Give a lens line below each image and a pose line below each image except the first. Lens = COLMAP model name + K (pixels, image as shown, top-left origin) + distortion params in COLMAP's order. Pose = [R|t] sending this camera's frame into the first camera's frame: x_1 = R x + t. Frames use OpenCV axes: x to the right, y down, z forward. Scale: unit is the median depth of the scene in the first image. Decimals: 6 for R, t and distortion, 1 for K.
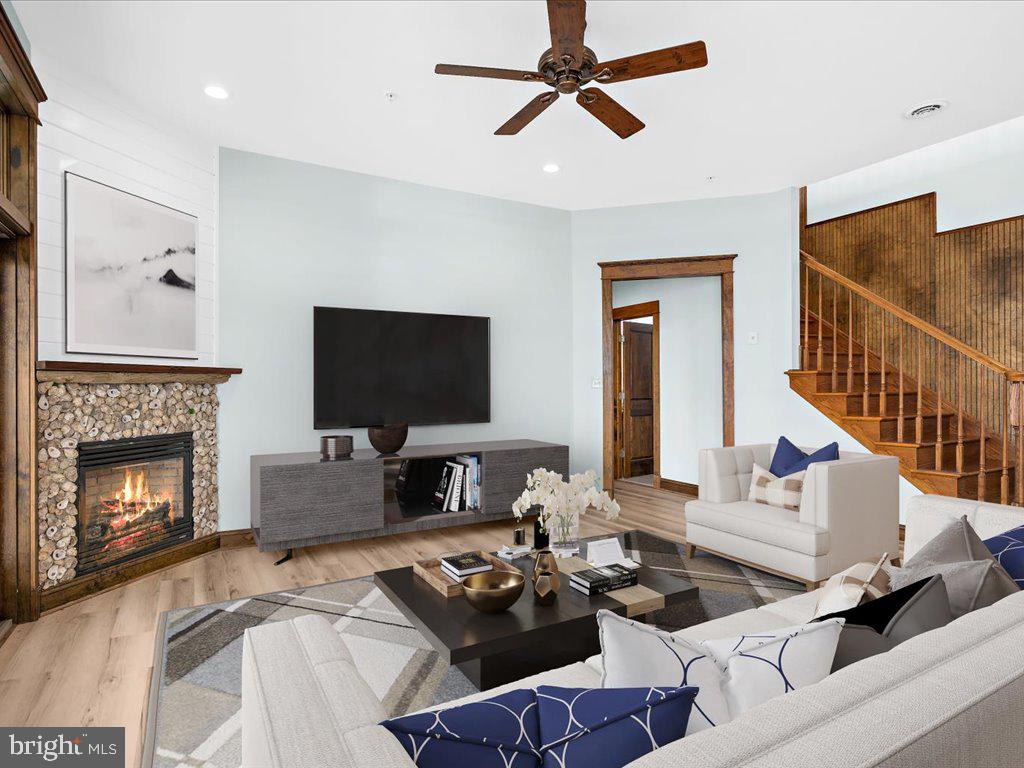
lens RADIAL K [[555.4, 0, 512.0], [0, 555.4, 384.0], [0, 0, 1]] dist [0.000055, 0.001094]
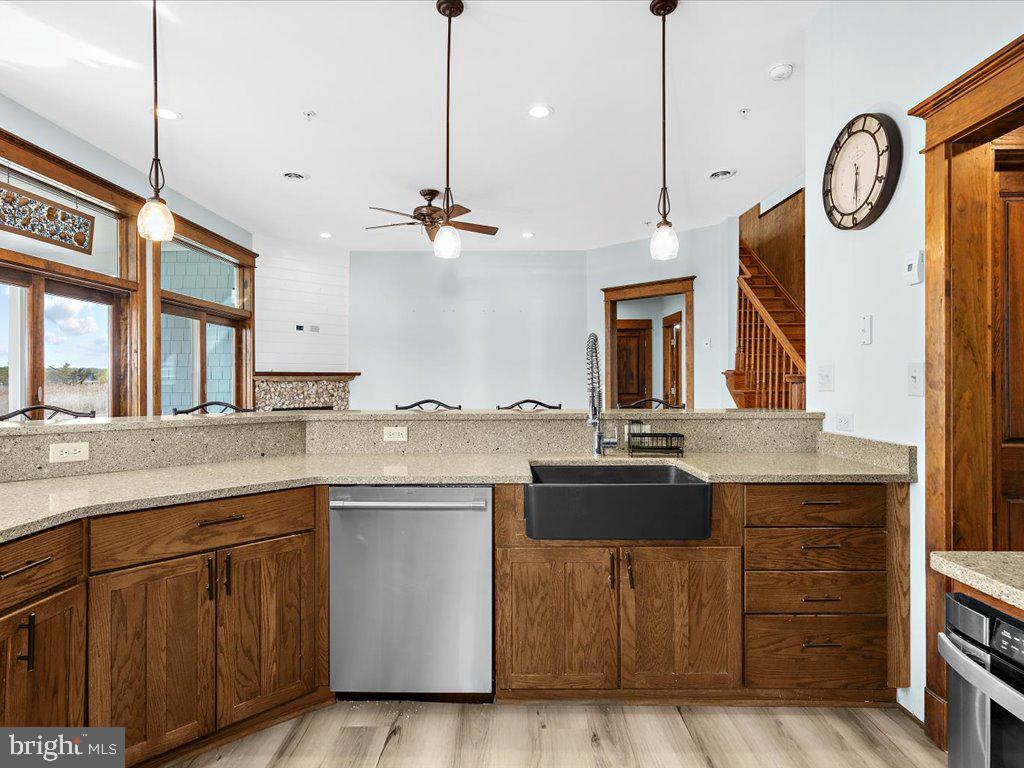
lens RADIAL K [[555.4, 0, 512.0], [0, 555.4, 384.0], [0, 0, 1]] dist [0.000055, 0.001094]
pose [[0.868362, 0.007946, -0.495867, 0.974635], [-0.001820, 0.999916, 0.012835, -0.017312], [0.495928, -0.010243, 0.868303, -0.373789]]
